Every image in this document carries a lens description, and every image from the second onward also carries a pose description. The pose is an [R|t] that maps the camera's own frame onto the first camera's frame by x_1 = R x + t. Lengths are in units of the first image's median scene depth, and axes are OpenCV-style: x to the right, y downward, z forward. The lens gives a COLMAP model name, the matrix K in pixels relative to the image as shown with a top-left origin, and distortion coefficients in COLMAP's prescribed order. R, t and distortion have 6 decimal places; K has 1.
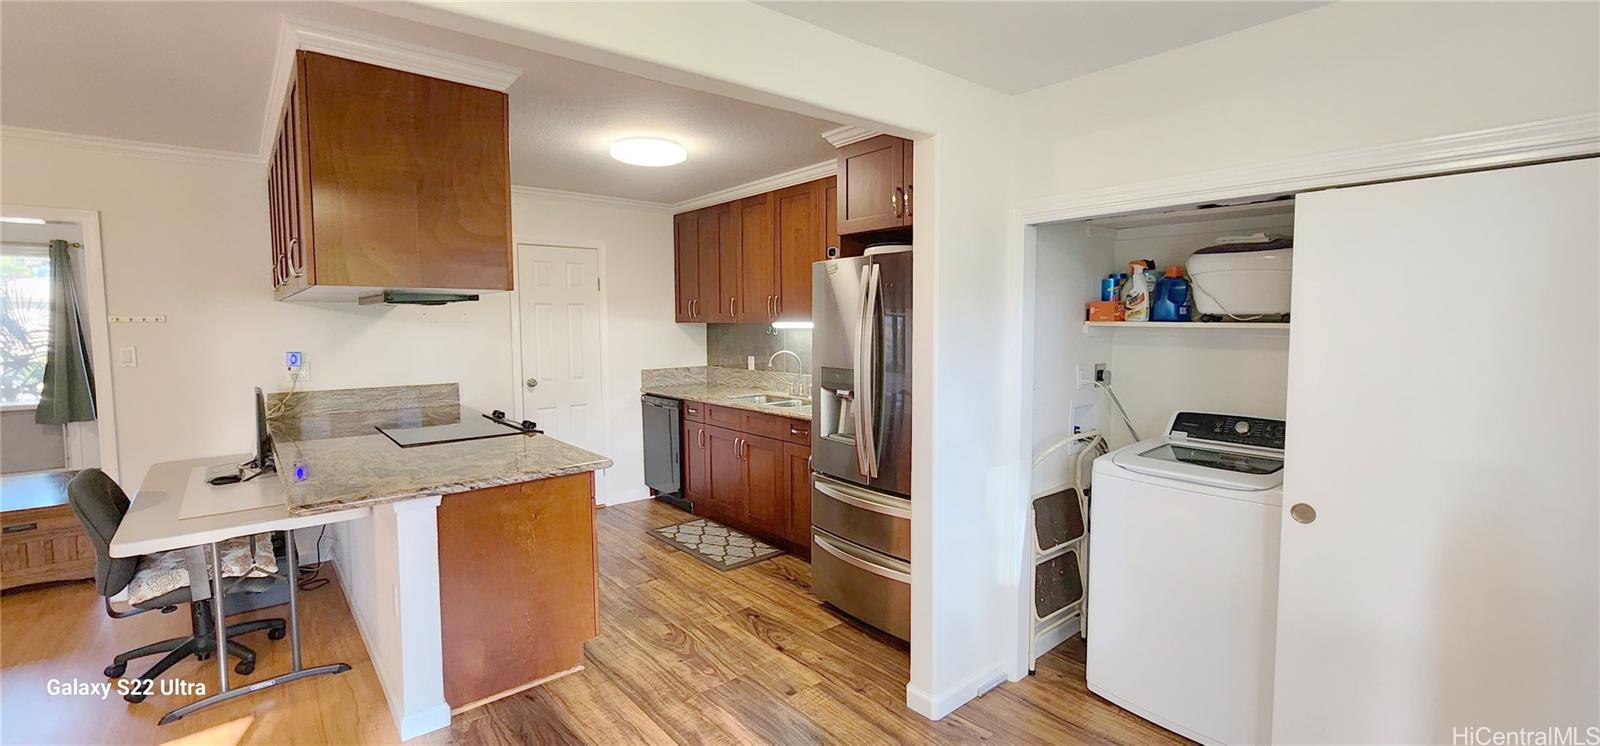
lens RADIAL K [[657.9, 0, 798.2], [0, 657.9, 364.1], [0, 0, 1]] dist [-0.002369, 0.000250]
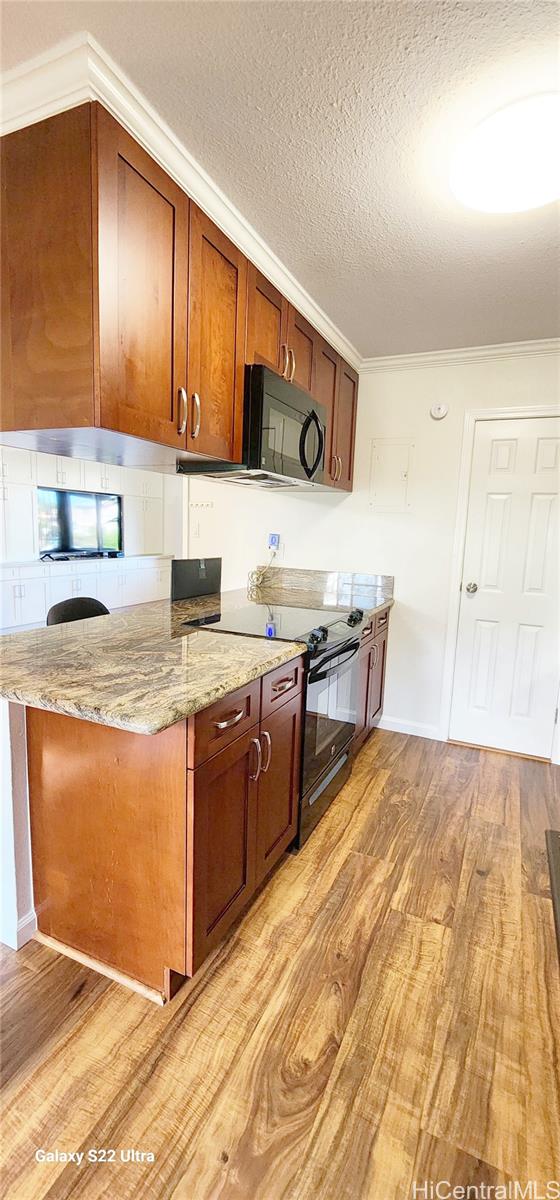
lens RADIAL K [[493.4, 0, 287.3], [0, 493.4, 598.7], [0, 0, 1]] dist [-0.002369, 0.000250]
pose [[0.424001, 0.152865, -0.892668, 0.081540], [-0.099071, 0.987566, 0.122059, -0.014778], [0.900227, 0.036684, 0.433873, 0.633162]]
